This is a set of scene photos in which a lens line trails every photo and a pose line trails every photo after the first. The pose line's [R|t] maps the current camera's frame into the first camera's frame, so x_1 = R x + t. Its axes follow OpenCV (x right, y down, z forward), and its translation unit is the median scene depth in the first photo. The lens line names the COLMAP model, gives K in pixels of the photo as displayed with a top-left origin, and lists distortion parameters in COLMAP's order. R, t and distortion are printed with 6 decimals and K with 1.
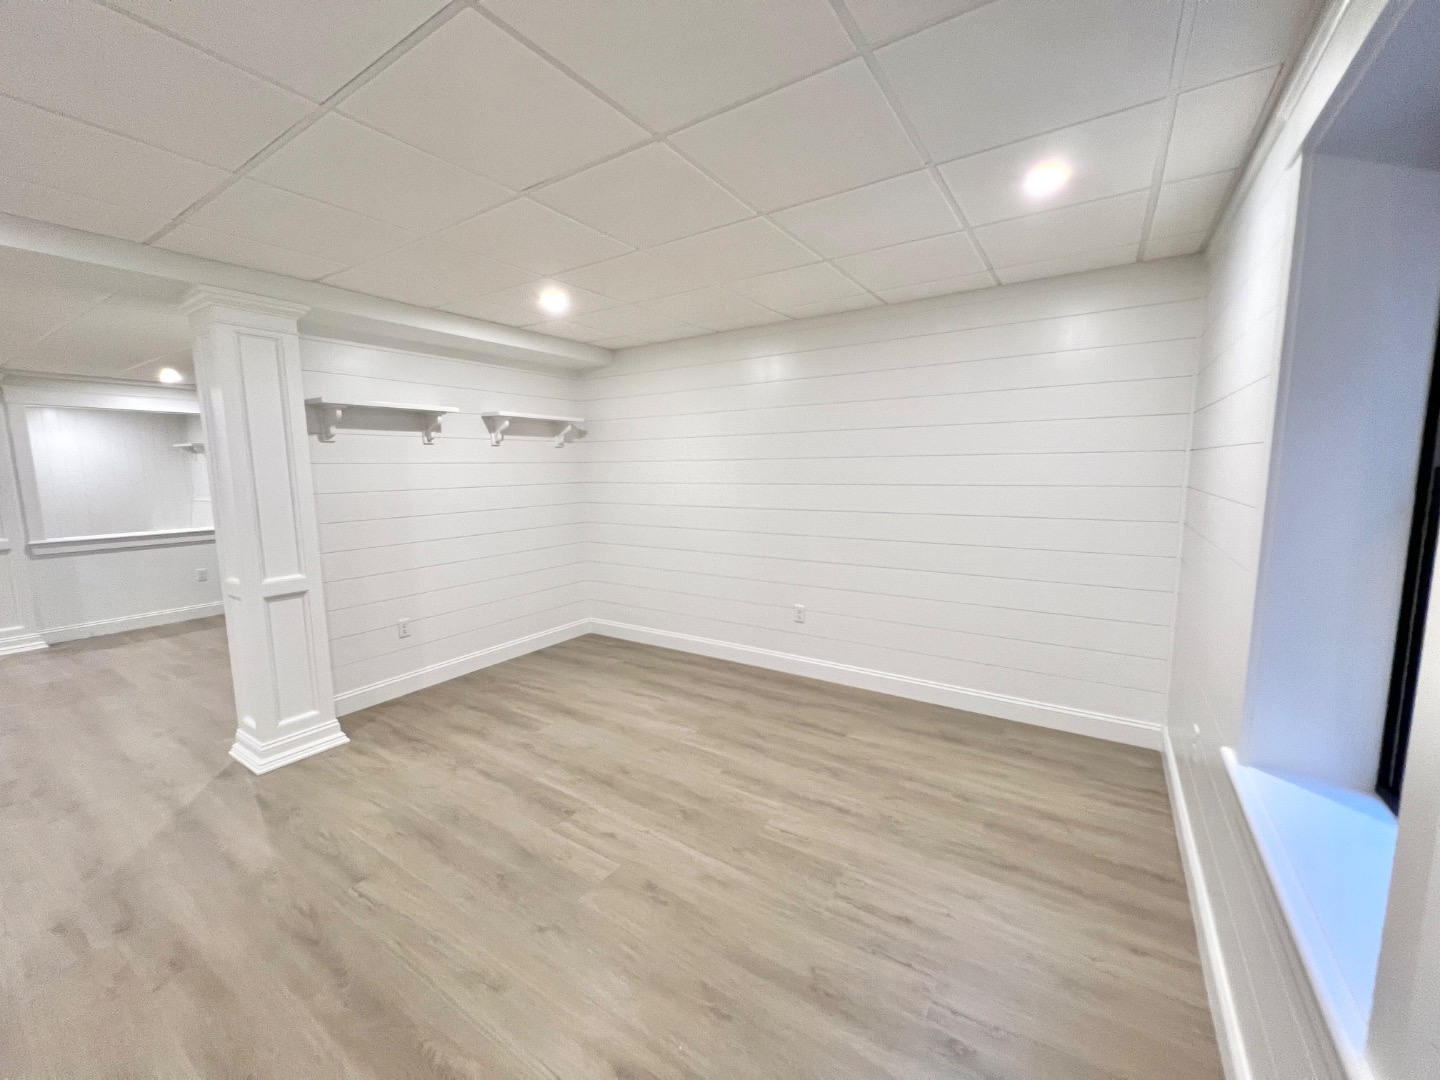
lens RADIAL K [[581.4, 0, 721.5], [0, 581.4, 536.3], [0, 0, 1]] dist [0.003181, 0.000627]
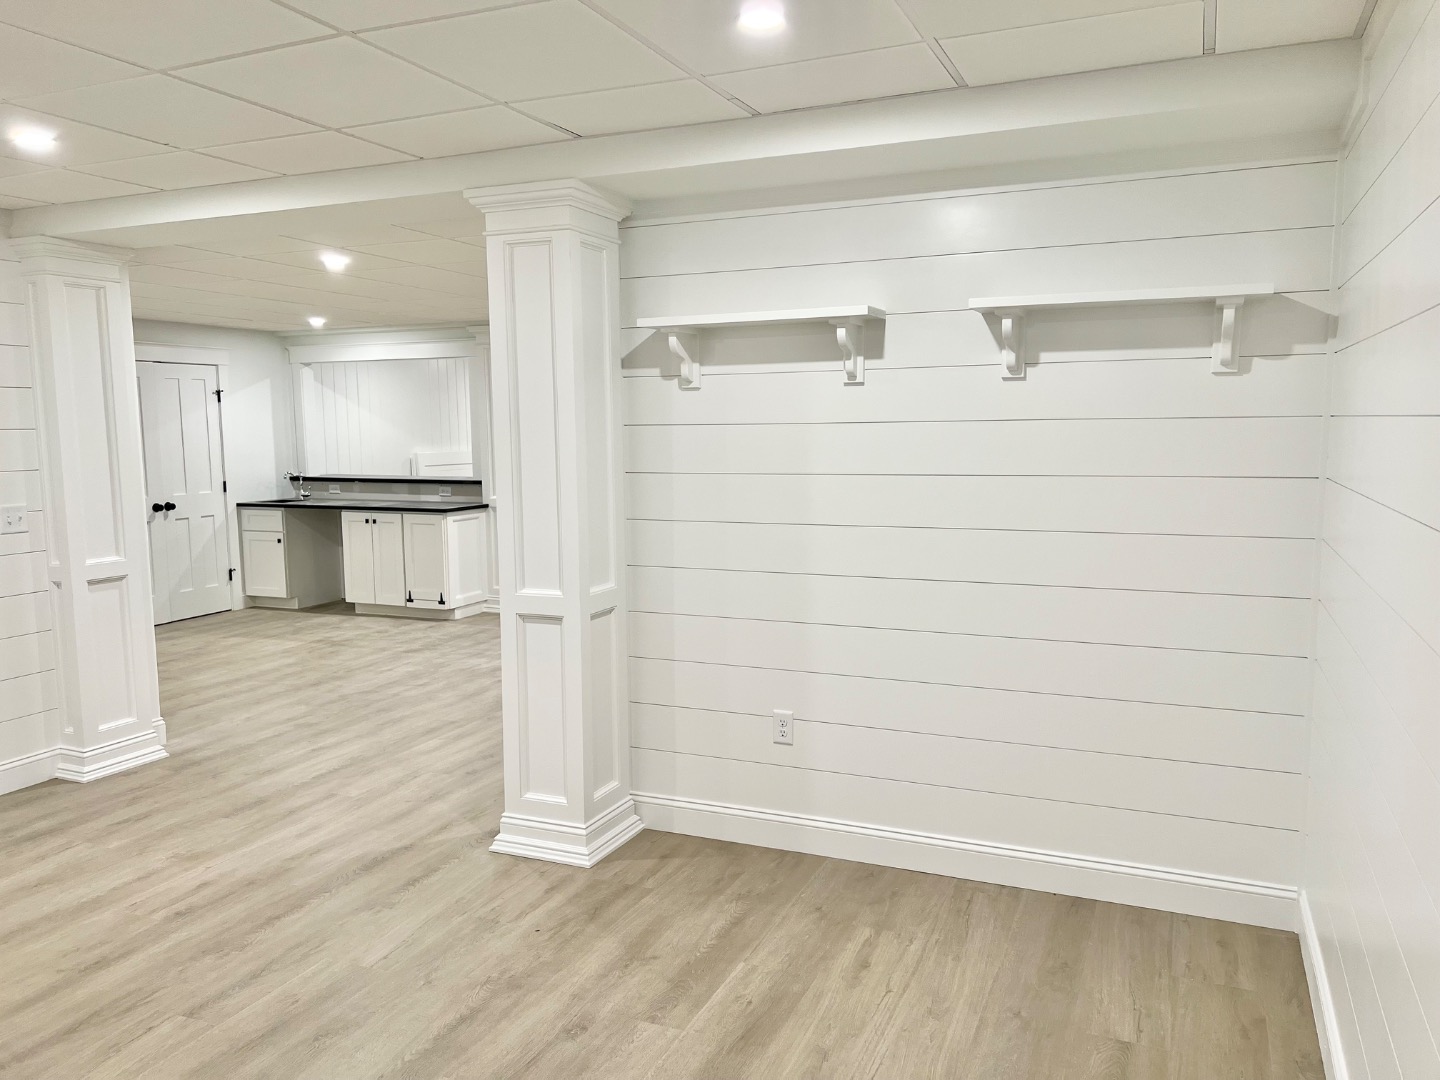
lens RADIAL K [[1090.8, 0, 709.0], [0, 1090.8, 543.4], [0, 0, 1]] dist [0.048993, -0.055391]
pose [[0.167951, 0.120530, -0.978399, 0.493797], [-0.111418, 0.988459, 0.102643, -0.128310], [0.979479, 0.091773, 0.179442, 0.882214]]
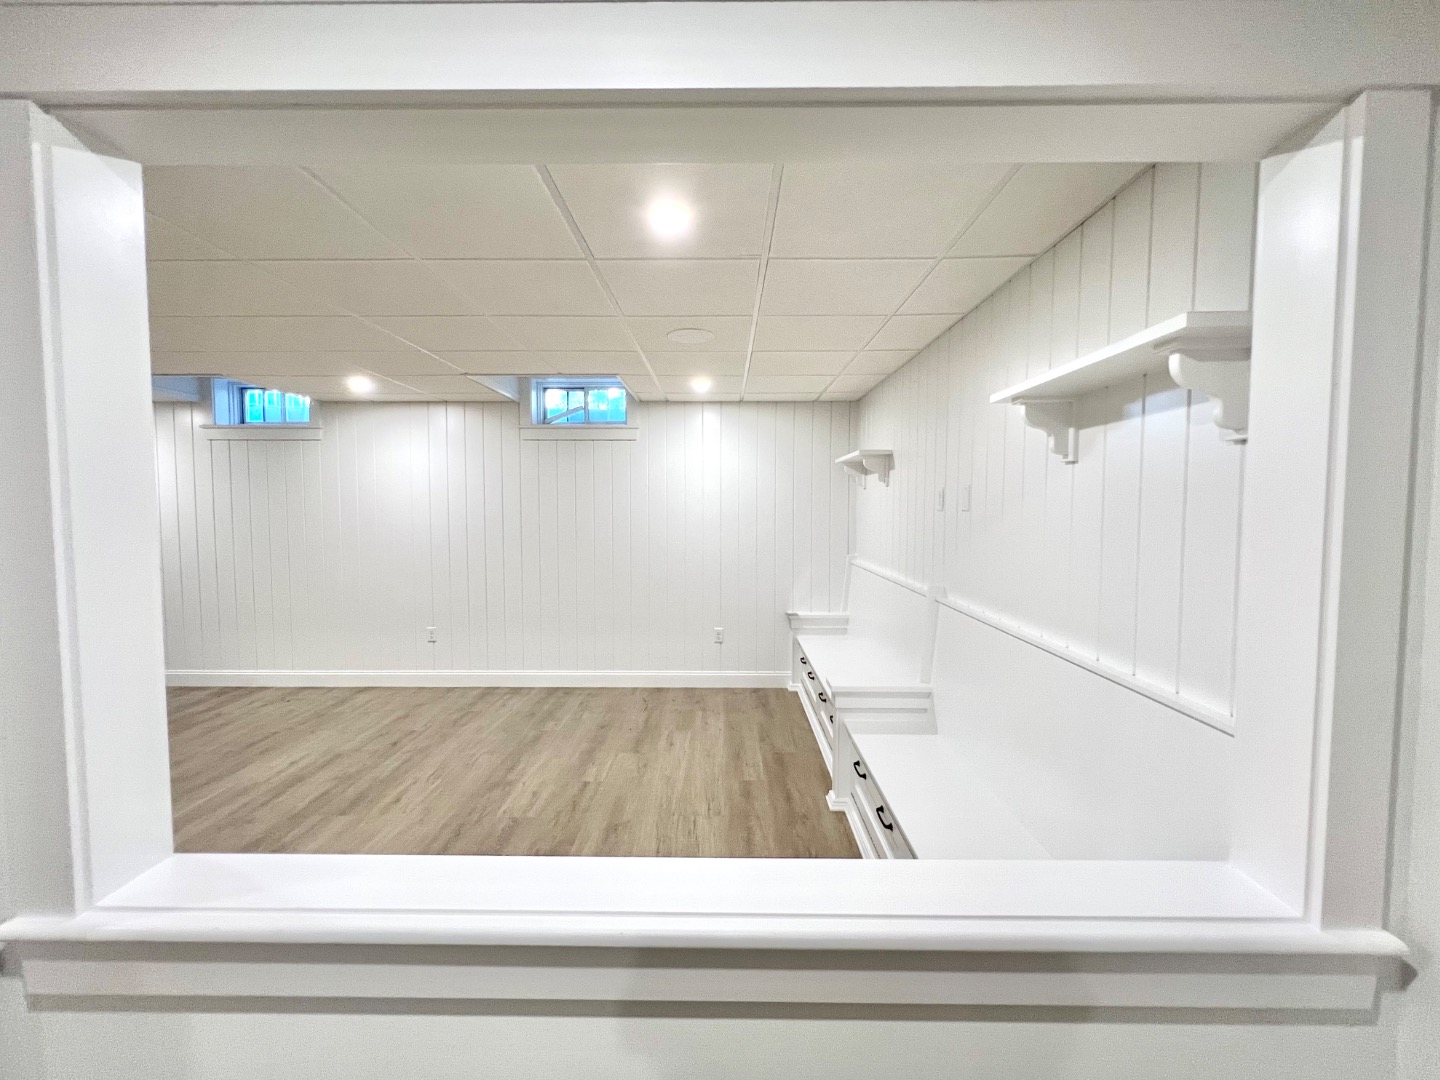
lens RADIAL K [[581.4, 0, 722.1], [0, 581.4, 545.9], [0, 0, 1]] dist [0.003181, 0.000627]
pose [[0.546499, 0.066739, -0.834797, -1.458916], [-0.103163, 0.994592, 0.011978, -0.195986], [0.831082, 0.079574, 0.550428, 1.669806]]
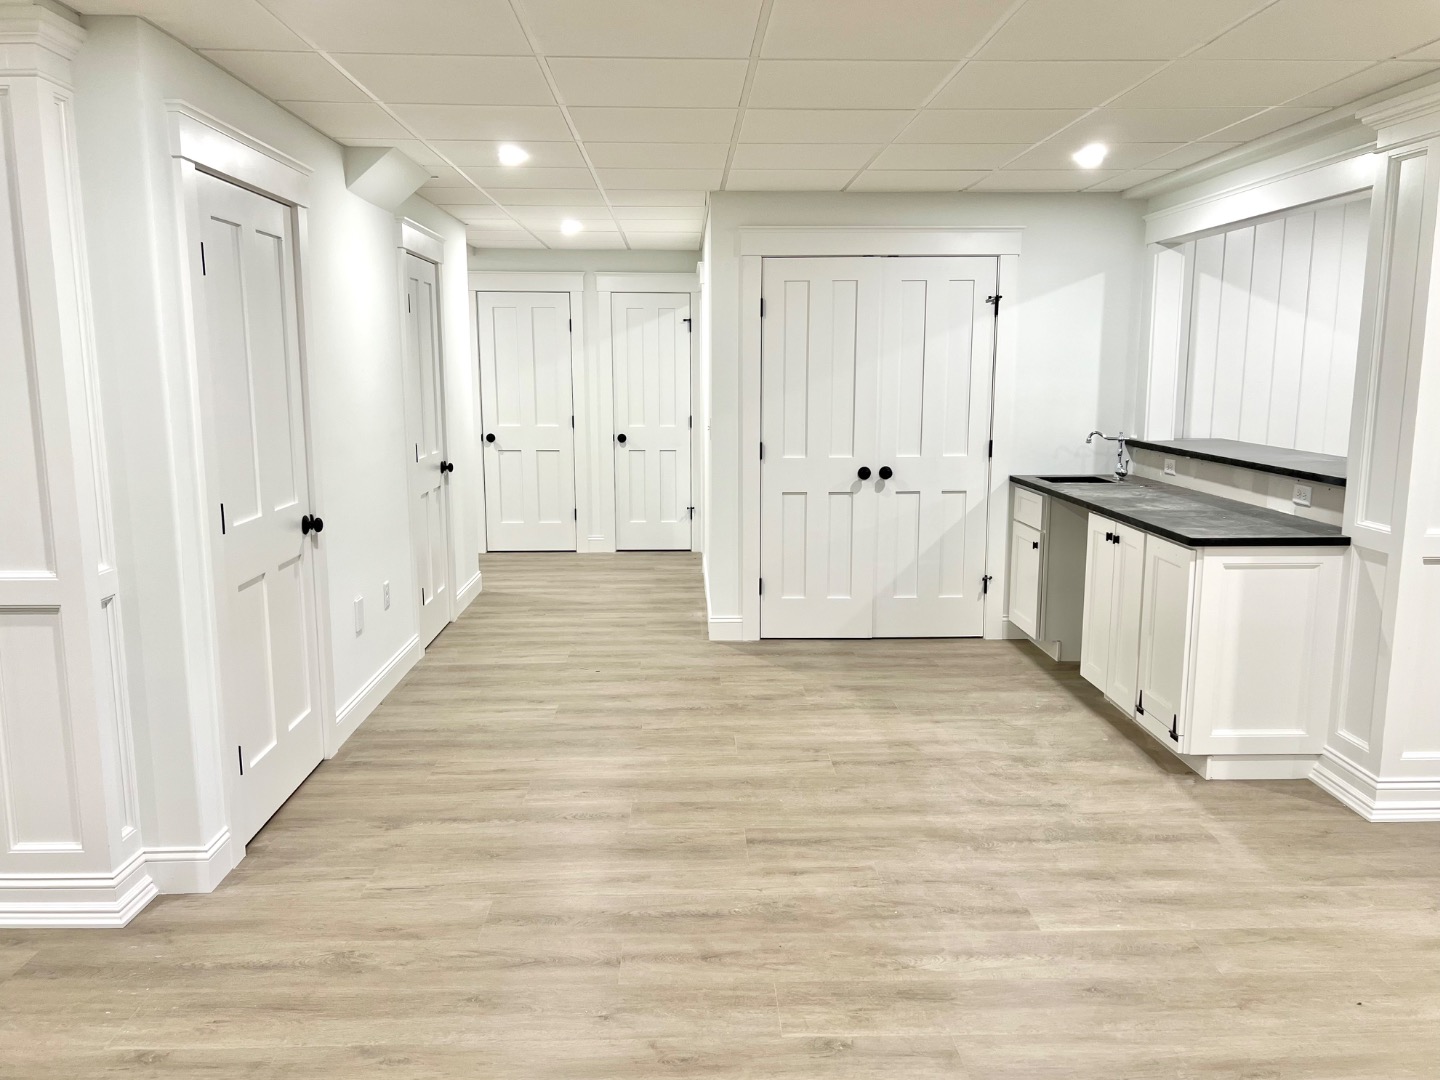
lens RADIAL K [[1090.8, 0, 717.8], [0, 1090.8, 545.3], [0, 0, 1]] dist [0.048993, -0.055391]
pose [[-0.814787, 0.109570, -0.569313, -1.089151], [-0.058275, 0.961527, 0.268458, -0.150660], [0.576825, 0.251912, -0.777054, 1.347487]]
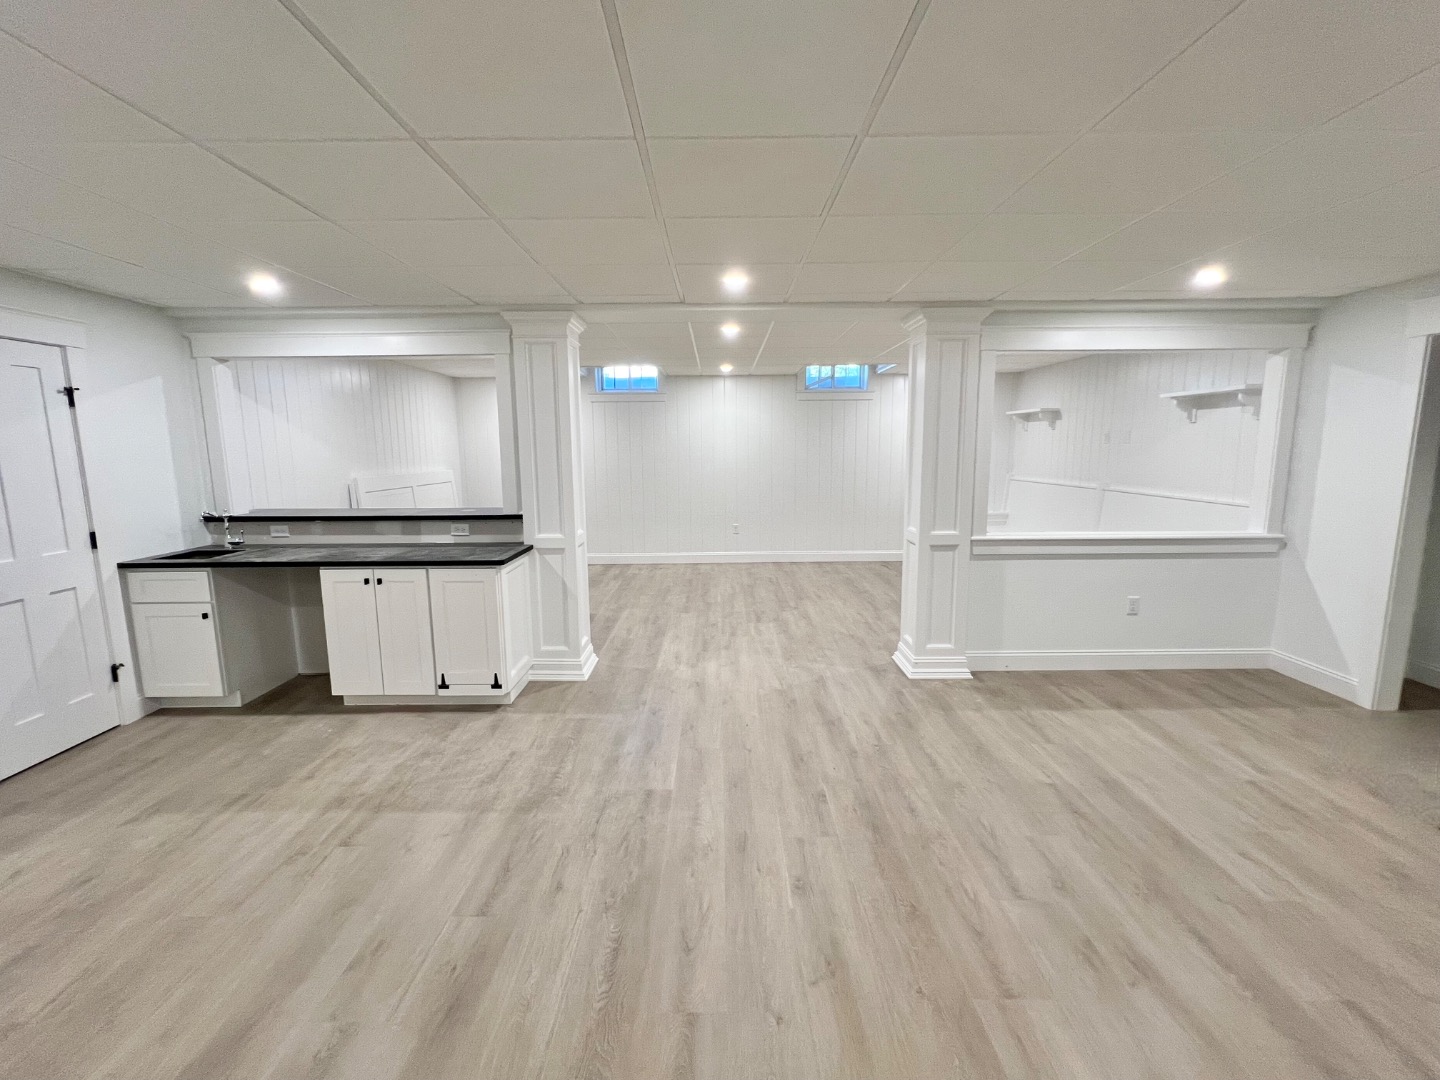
lens RADIAL K [[627.6, 0, 713.1], [0, 627.6, 538.7], [0, 0, 1]] dist [-0.001235, 0.001388]
pose [[0.550734, 0.129438, -0.824583, -1.090616], [-0.100017, 0.991019, 0.088763, -0.040138], [0.828667, 0.033587, 0.558734, 0.421983]]
